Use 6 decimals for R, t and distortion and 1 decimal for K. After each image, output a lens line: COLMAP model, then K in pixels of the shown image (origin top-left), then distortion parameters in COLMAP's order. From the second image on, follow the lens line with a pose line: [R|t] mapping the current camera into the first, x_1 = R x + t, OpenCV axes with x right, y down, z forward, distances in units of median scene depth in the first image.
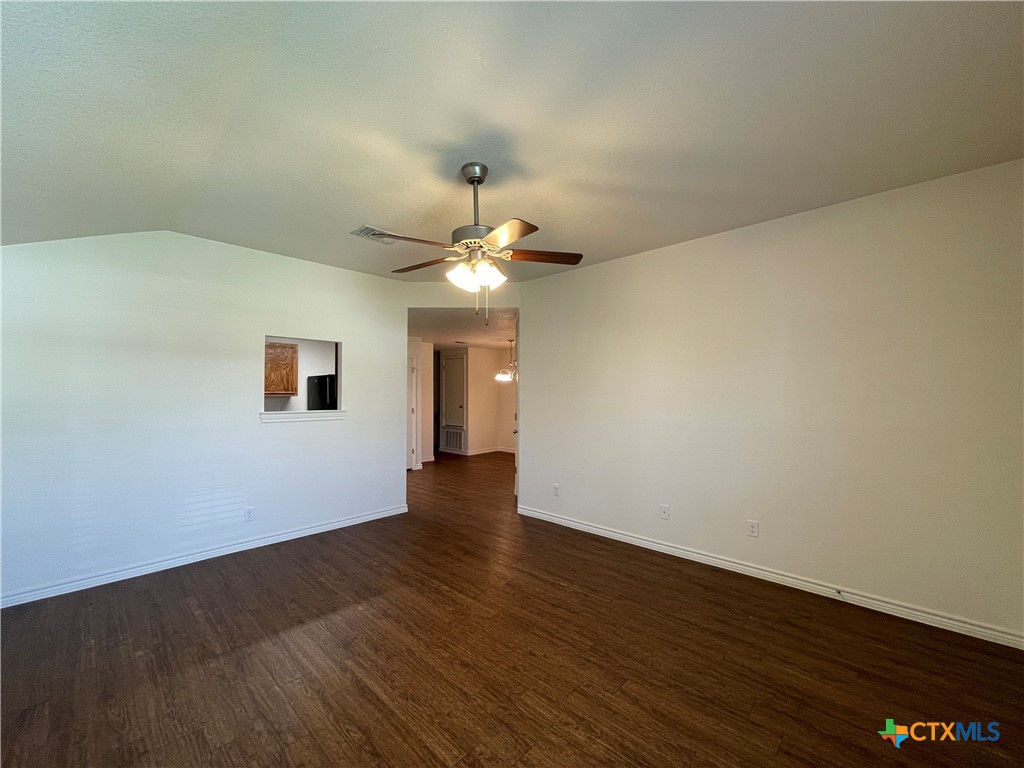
lens RADIAL K [[417.6, 0, 511.1], [0, 417.6, 386.5], [0, 0, 1]] dist [-0.001488, 0.000349]
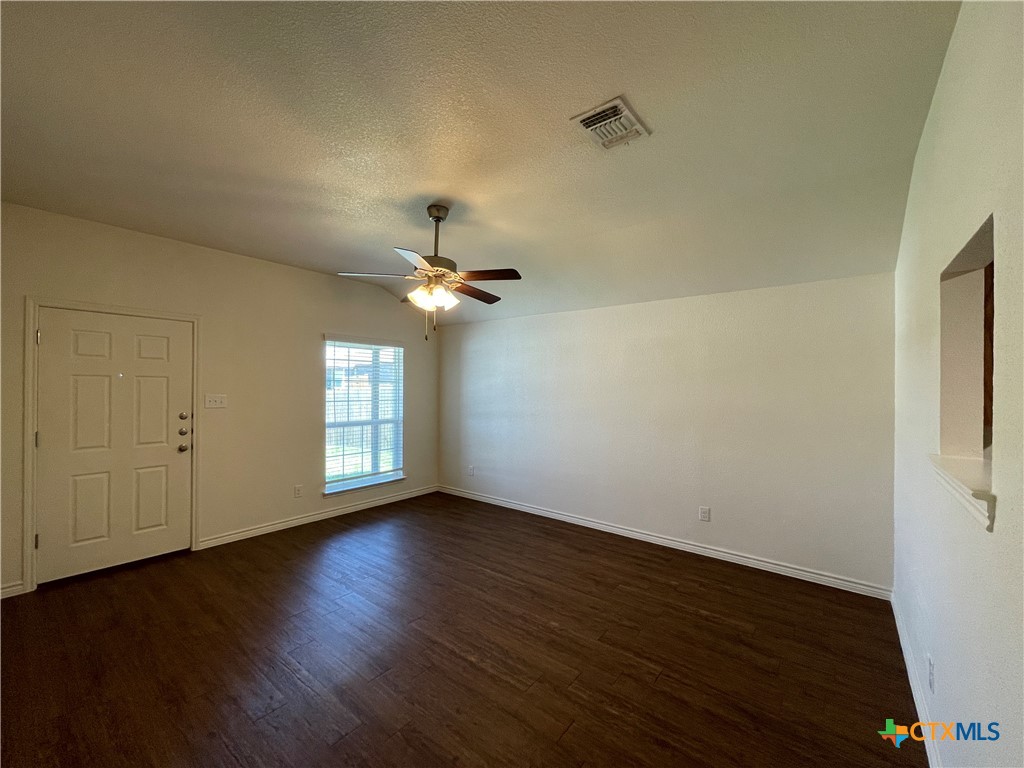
lens RADIAL K [[417.6, 0, 511.1], [0, 417.6, 386.5], [0, 0, 1]] dist [-0.001488, 0.000349]
pose [[-0.995638, -0.009901, -0.092770, -0.182363], [-0.008683, 0.999871, -0.013531, -0.000143], [0.092892, -0.012666, -0.995596, 2.115228]]
